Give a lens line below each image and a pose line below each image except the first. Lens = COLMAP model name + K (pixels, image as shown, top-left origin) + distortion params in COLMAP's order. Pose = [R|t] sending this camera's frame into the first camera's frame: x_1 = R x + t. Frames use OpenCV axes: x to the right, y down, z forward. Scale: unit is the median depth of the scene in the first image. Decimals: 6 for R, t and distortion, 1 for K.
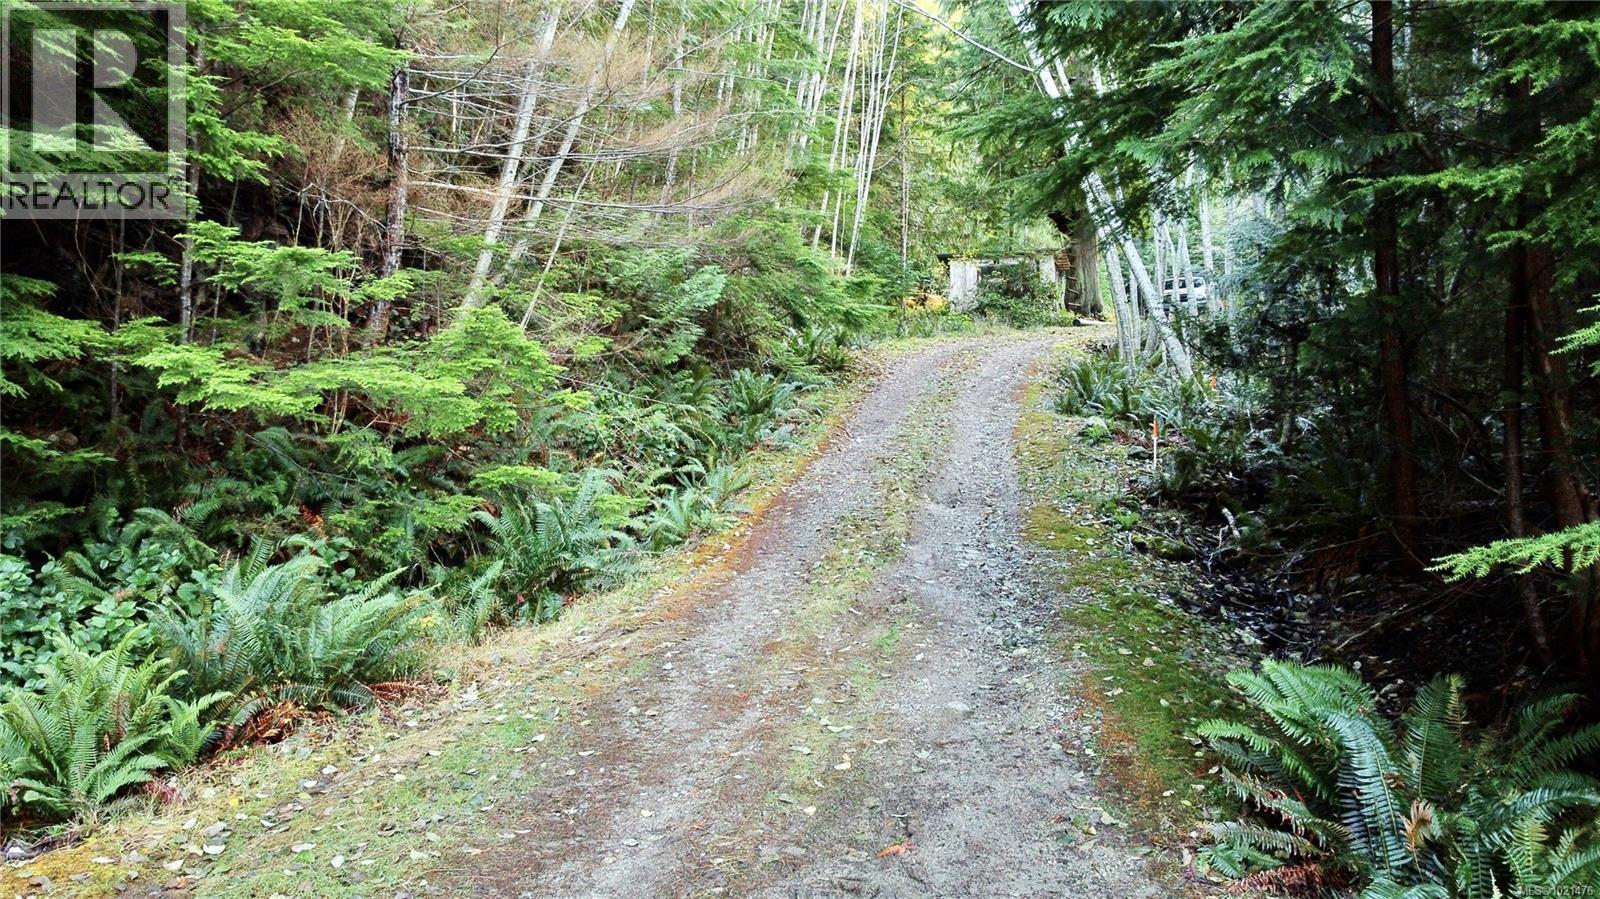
lens RADIAL K [[1208.2, 0, 800.0], [0, 1208.2, 451.9], [0, 0, 1]] dist [0.034983, -0.003770]
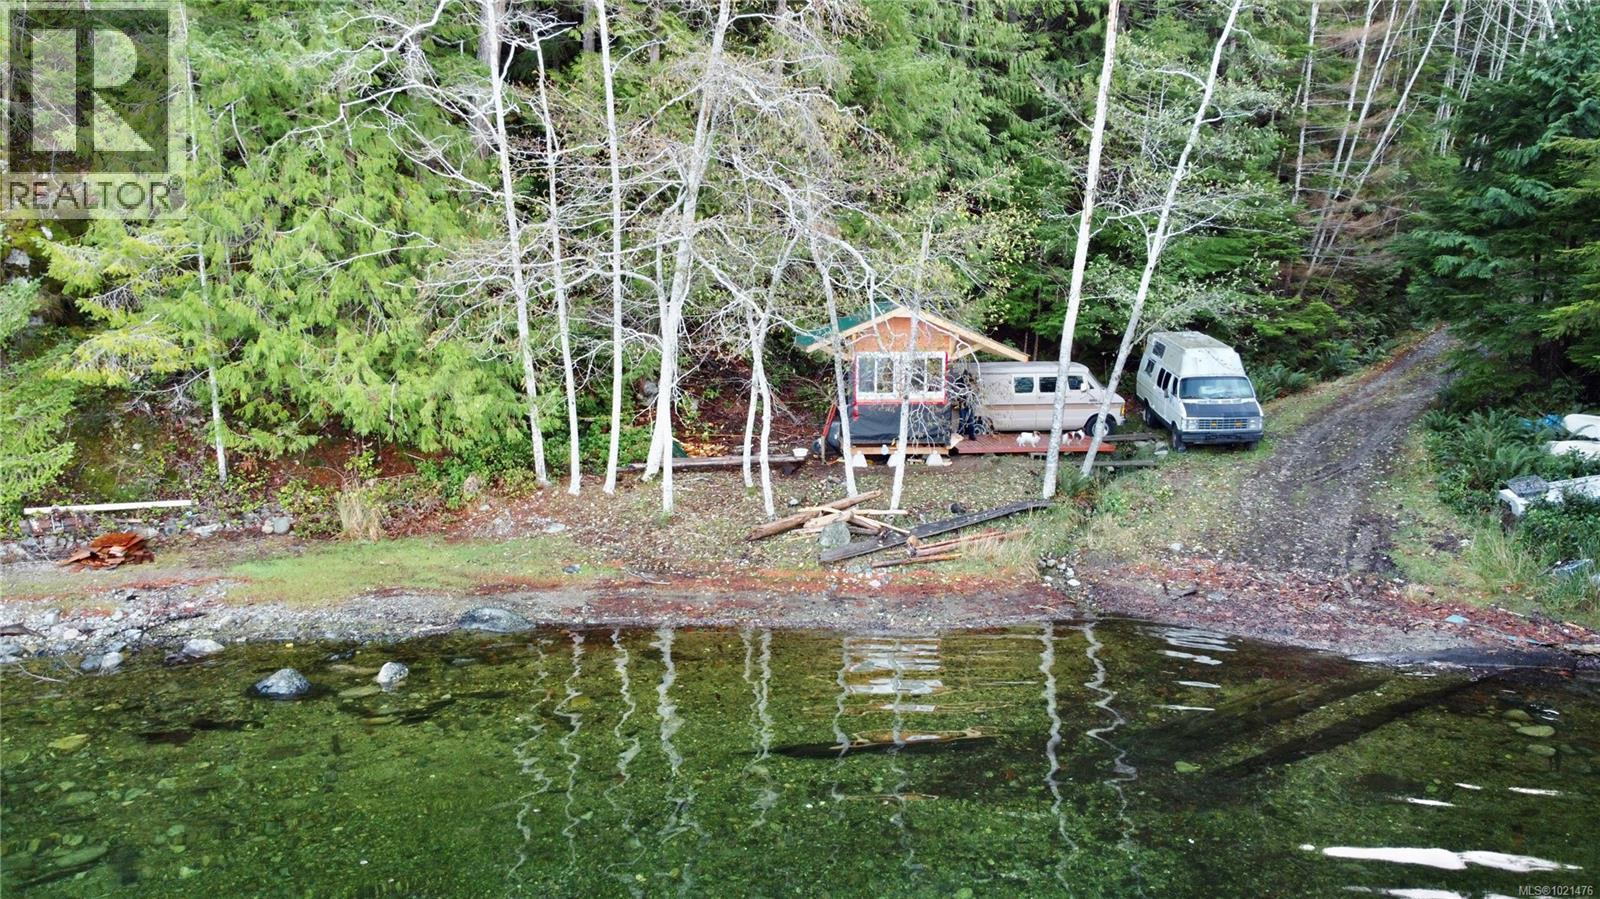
lens RADIAL K [[1208.2, 0, 800.4], [0, 1208.2, 450.3], [0, 0, 1]] dist [0.034983, -0.003770]
pose [[0.832016, 0.079364, -0.549046, 0.595174], [0.014892, 0.986162, 0.165116, -0.351561], [0.554552, -0.145555, 0.819320, -3.532948]]
